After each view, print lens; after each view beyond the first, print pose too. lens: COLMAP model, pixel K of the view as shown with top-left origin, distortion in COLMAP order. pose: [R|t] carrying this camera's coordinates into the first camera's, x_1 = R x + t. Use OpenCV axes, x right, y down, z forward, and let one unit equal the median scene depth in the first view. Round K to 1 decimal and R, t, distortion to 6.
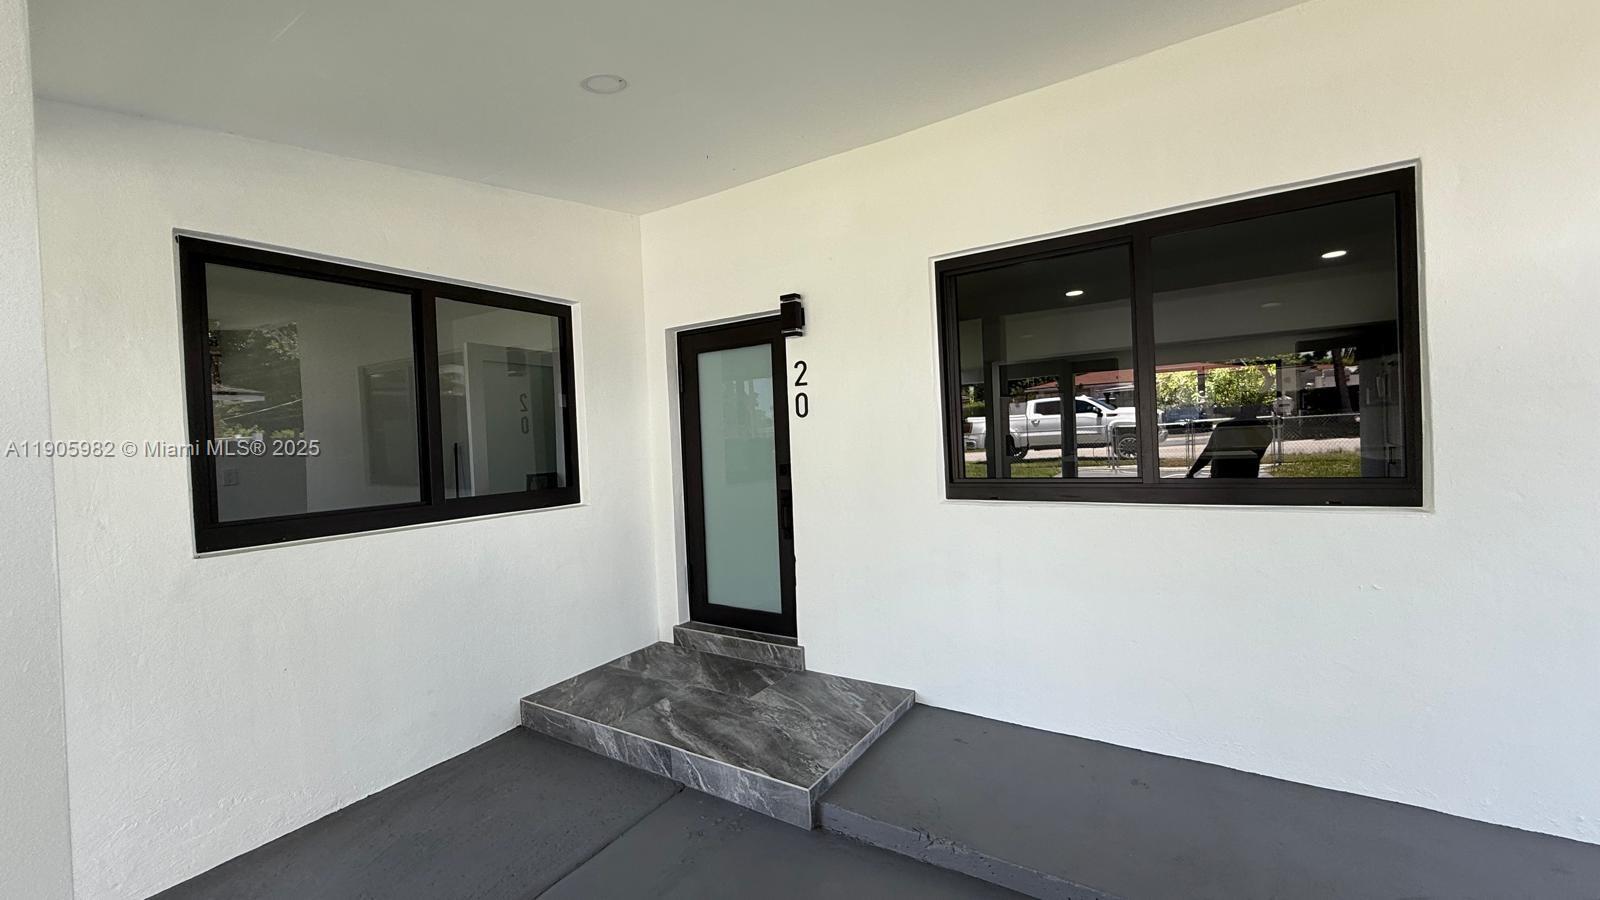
lens RADIAL K [[637.1, 0, 800.4], [0, 637.1, 445.4], [0, 0, 1]] dist [-0.002911, -0.000034]
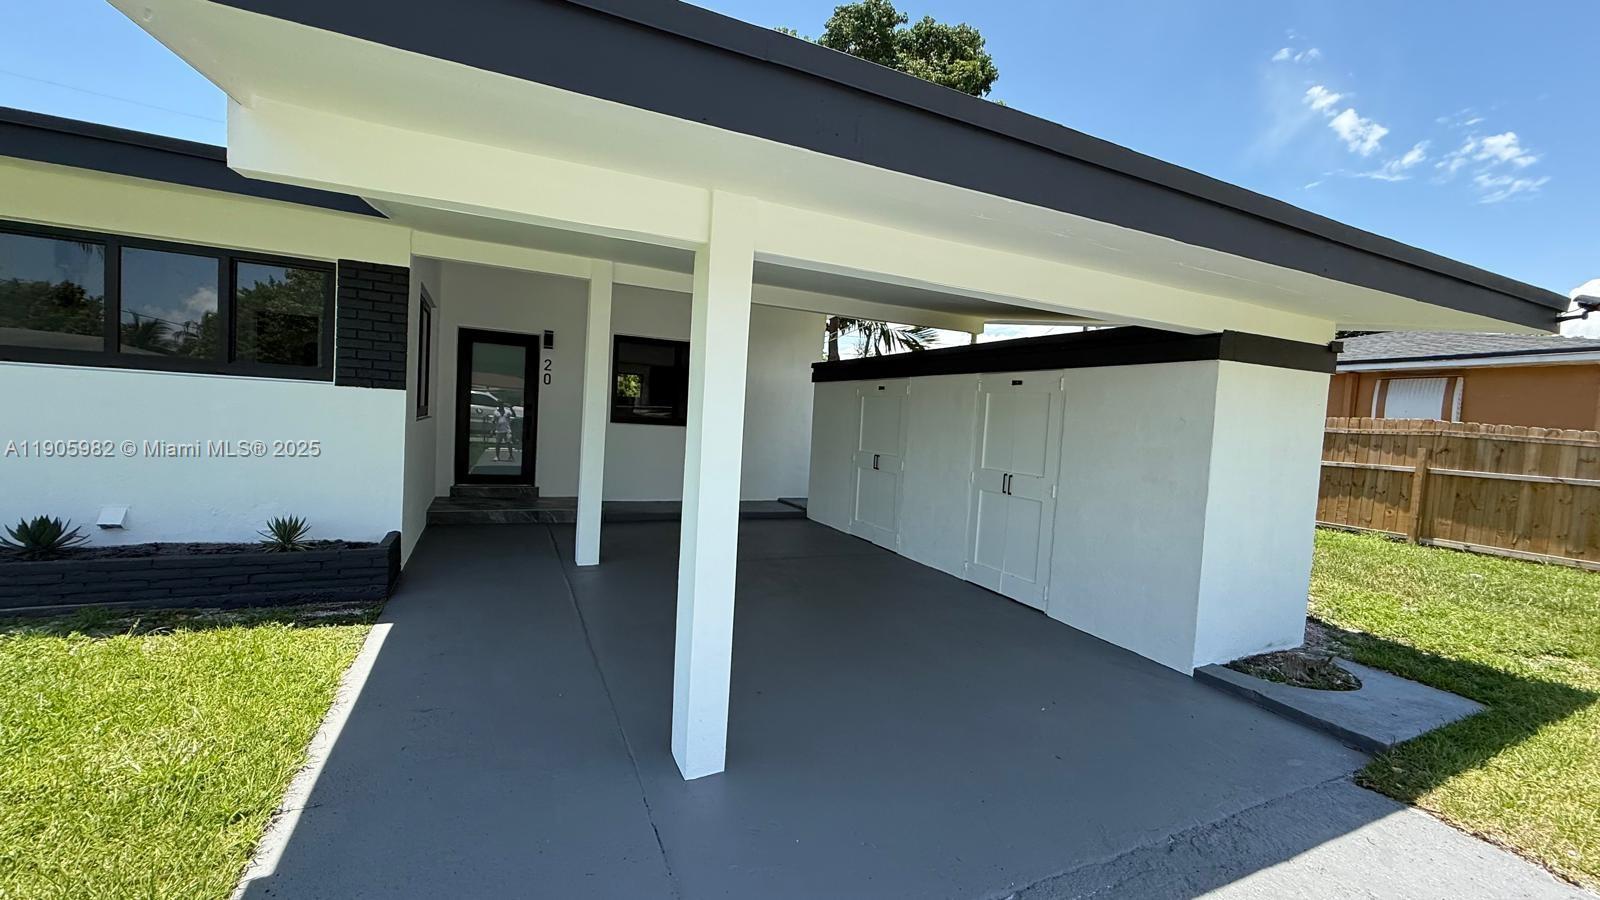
lens RADIAL K [[637.1, 0, 797.9], [0, 637.1, 445.5], [0, 0, 1]] dist [-0.002911, -0.000034]
pose [[0.529366, 0.027870, 0.847935, -1.428869], [-0.067686, 0.997662, 0.009464, 0.090408], [-0.845689, -0.062403, 0.530015, -0.961325]]
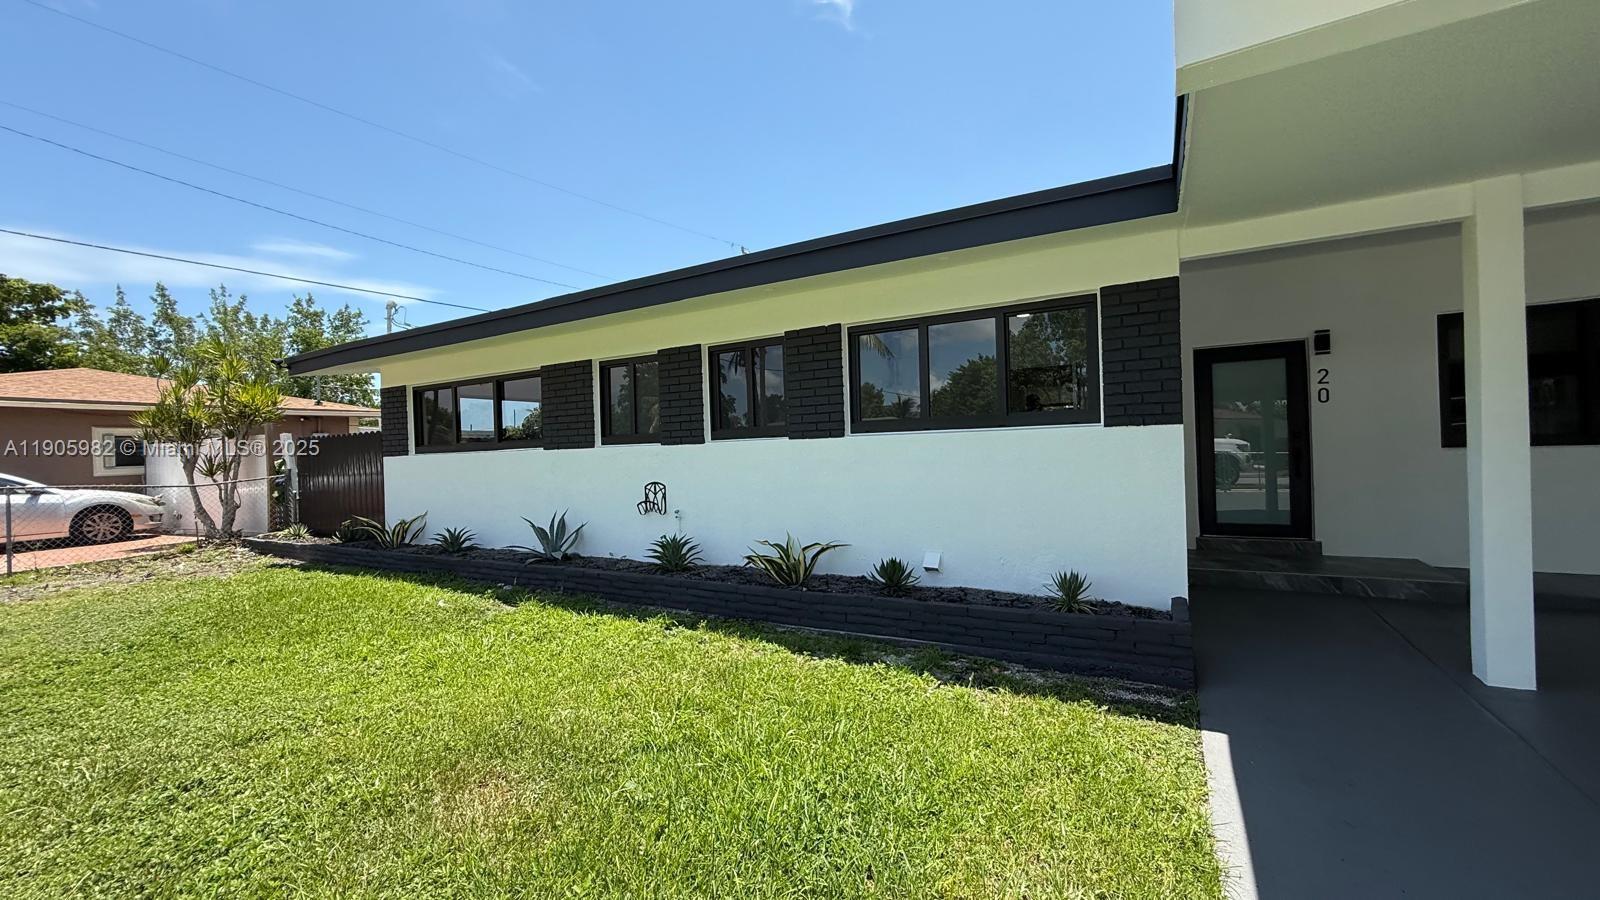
lens RADIAL K [[637.1, 0, 793.3], [0, 637.1, 446.3], [0, 0, 1]] dist [-0.002911, -0.000034]
pose [[0.998827, 0.005529, 0.048108, -1.456655], [-0.004932, 0.999910, -0.012513, 0.097659], [-0.048172, 0.012261, 0.998764, -0.594210]]
